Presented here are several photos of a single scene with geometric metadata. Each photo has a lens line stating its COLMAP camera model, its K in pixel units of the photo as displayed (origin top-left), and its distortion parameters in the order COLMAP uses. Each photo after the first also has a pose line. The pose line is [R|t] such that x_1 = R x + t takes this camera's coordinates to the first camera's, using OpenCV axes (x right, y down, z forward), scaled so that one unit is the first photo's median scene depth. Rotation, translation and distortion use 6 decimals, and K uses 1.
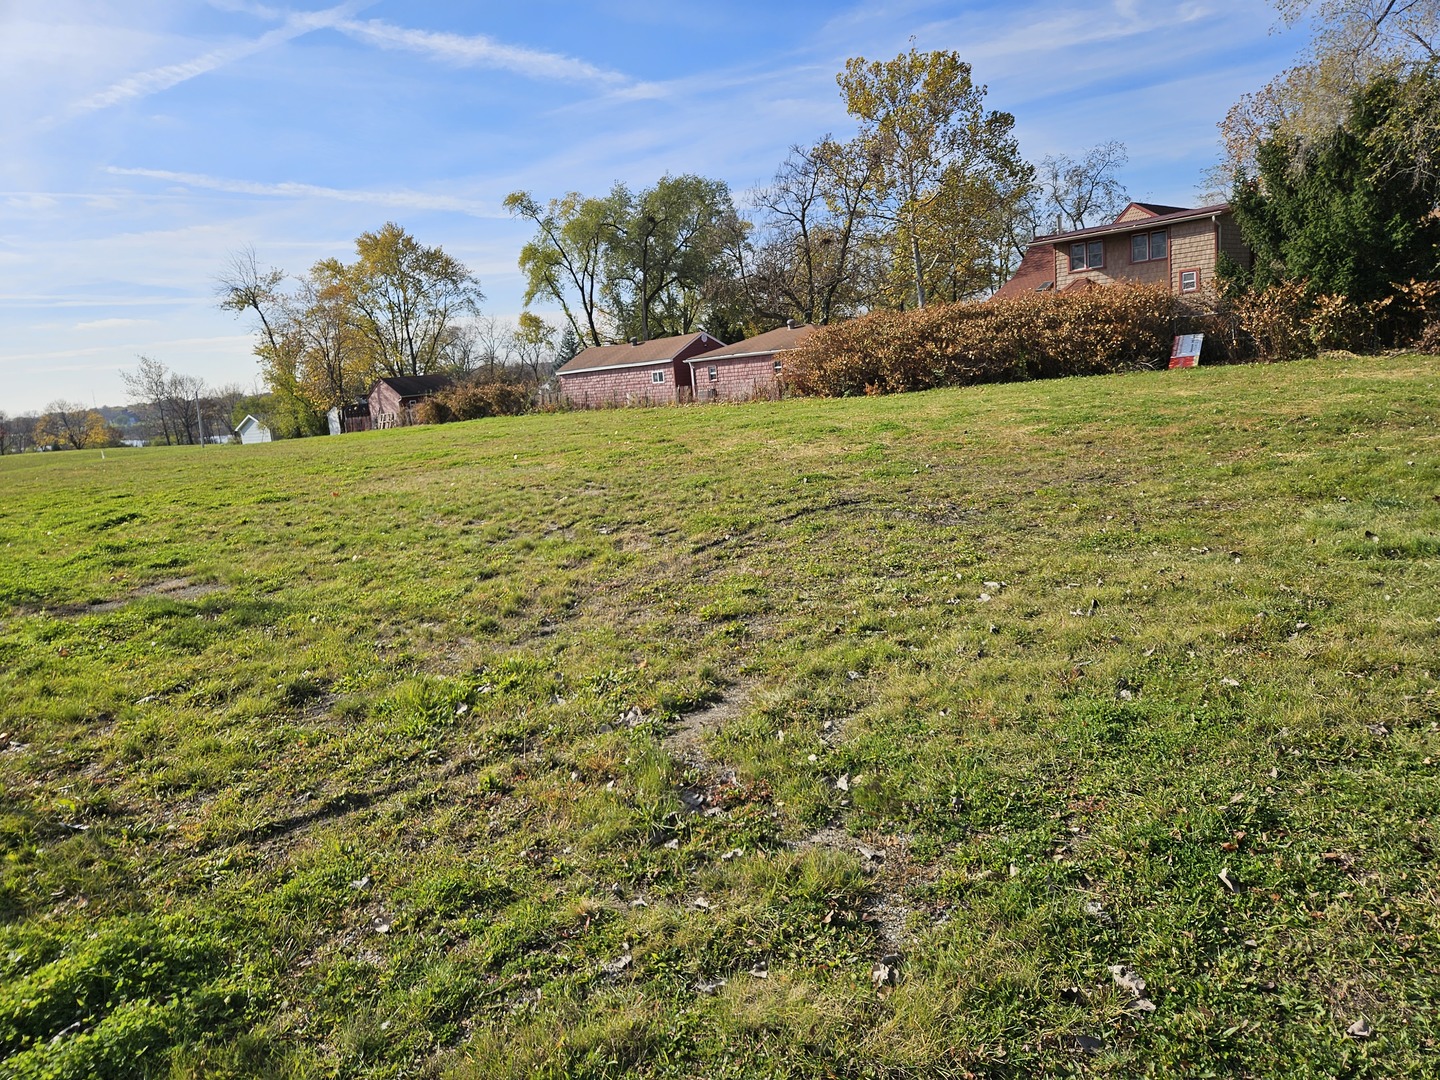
lens RADIAL K [[956.4, 0, 720.0], [0, 956.4, 540.0], [0, 0, 1]] dist [0.074749, -0.076501]
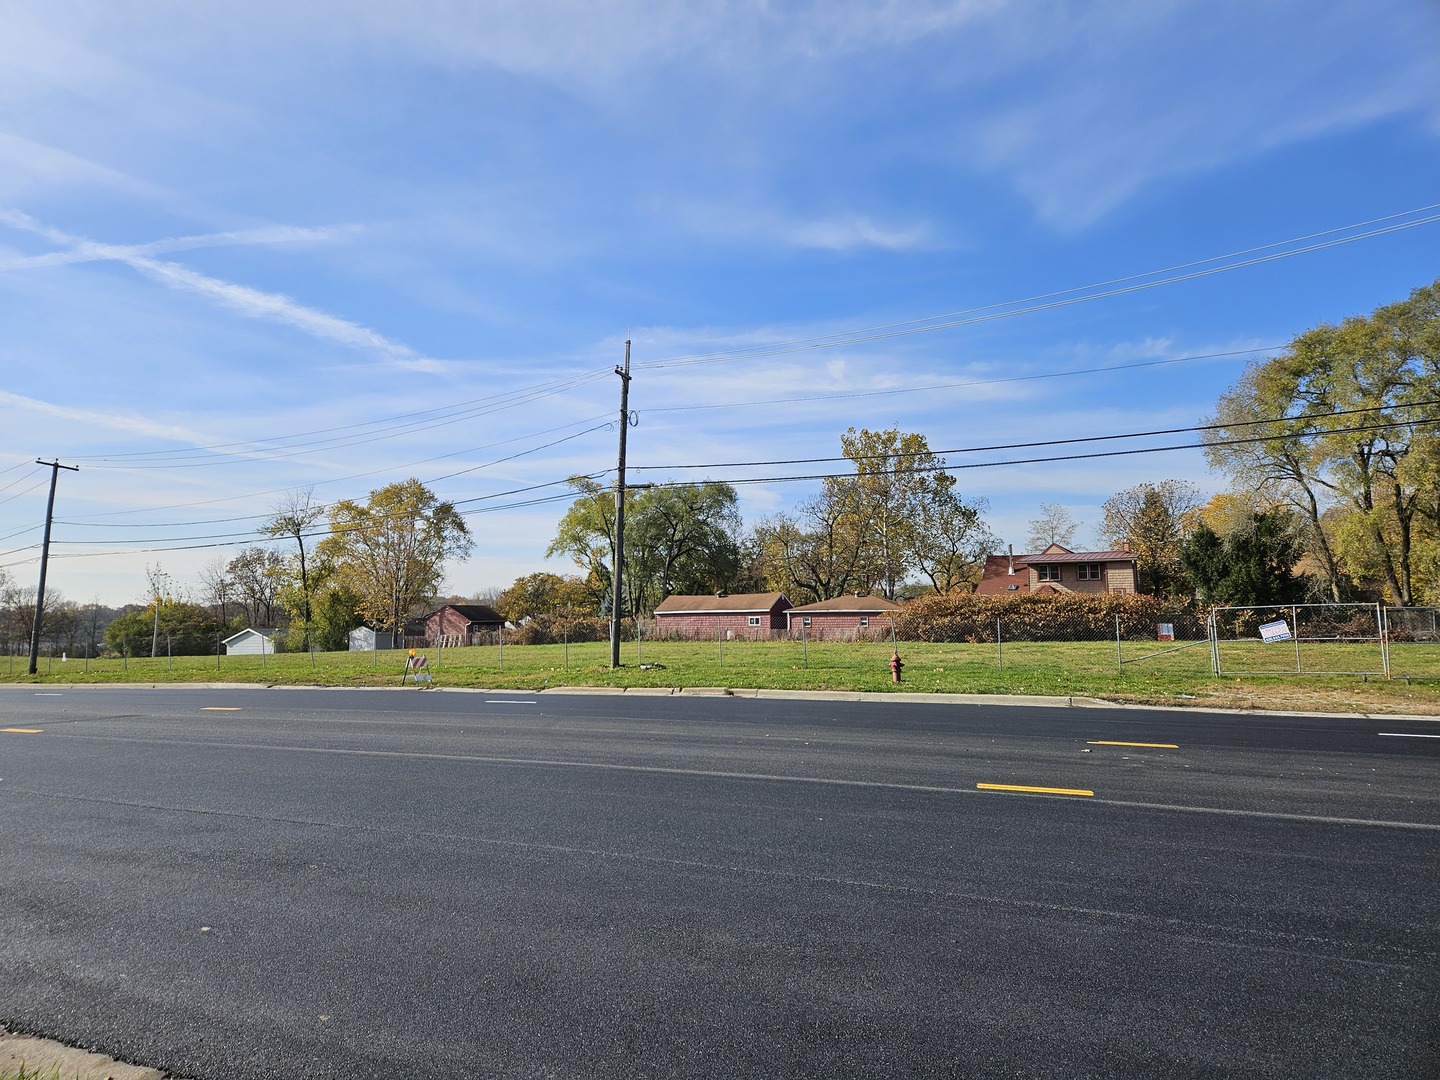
lens RADIAL K [[956.4, 0, 720.0], [0, 956.4, 540.0], [0, 0, 1]] dist [0.074749, -0.076501]
pose [[0.951457, 0.111948, 0.286701, -0.378734], [-0.028807, 0.959808, -0.279175, 0.077053], [-0.306431, 0.257363, 0.916441, -0.210118]]
